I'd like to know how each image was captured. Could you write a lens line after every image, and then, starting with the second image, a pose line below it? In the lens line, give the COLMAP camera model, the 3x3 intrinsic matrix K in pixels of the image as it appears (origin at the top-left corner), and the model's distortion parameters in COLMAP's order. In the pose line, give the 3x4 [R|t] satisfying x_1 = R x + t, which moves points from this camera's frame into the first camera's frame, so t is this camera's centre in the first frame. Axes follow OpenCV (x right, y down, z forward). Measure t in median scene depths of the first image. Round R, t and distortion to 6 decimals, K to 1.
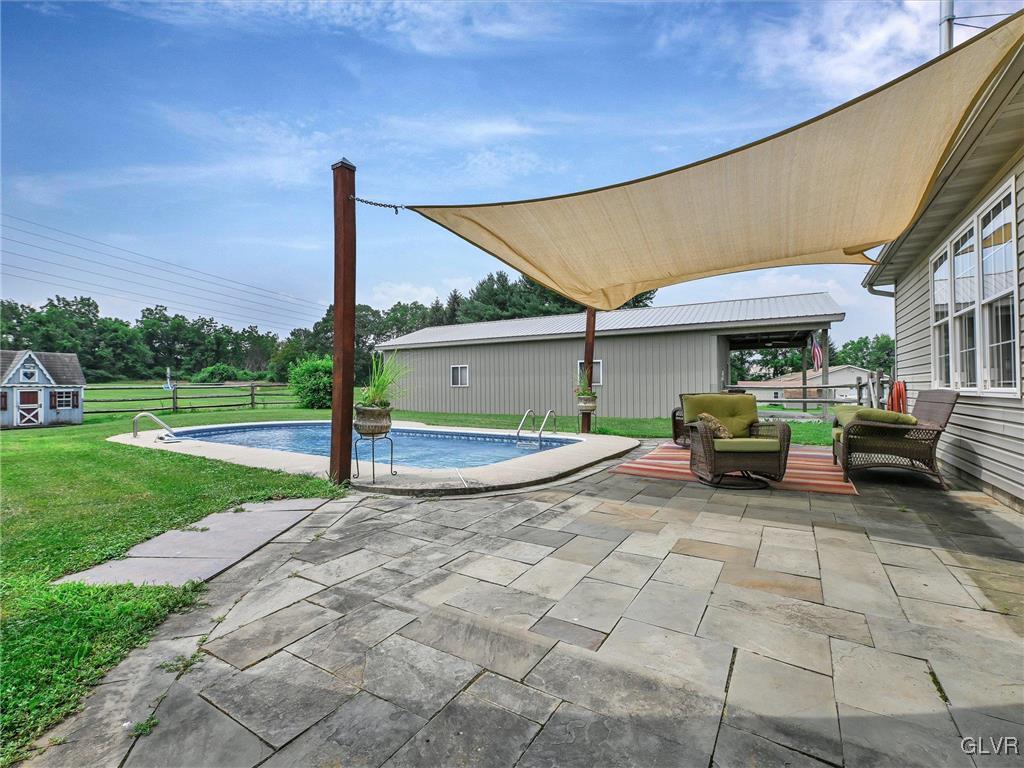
lens RADIAL K [[460.3, 0, 512.0], [0, 460.3, 384.0], [0, 0, 1]] dist [0.000311, 0.000036]
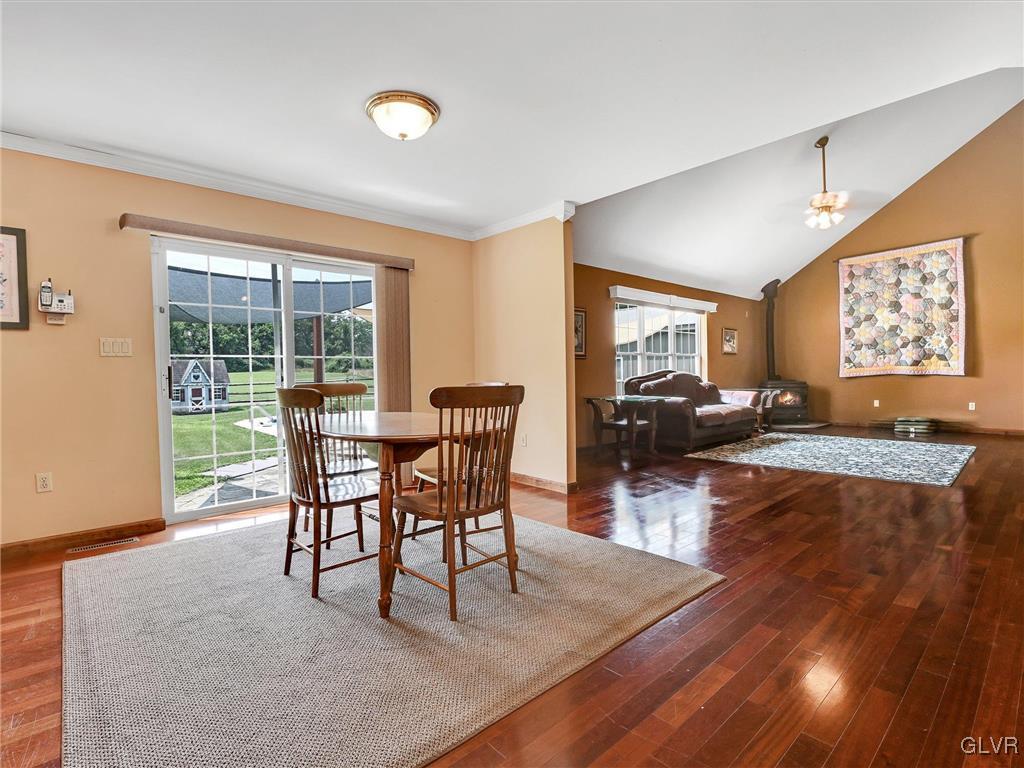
lens RADIAL K [[512.6, 0, 512.0], [0, 512.6, 384.0], [0, 0, 1]] dist [-0.002503, -0.000583]
pose [[0.964064, 0.002835, -0.265654, 0.331580], [0.006147, 0.999437, 0.032971, -0.044282], [0.265598, -0.033419, 0.963504, -0.284770]]
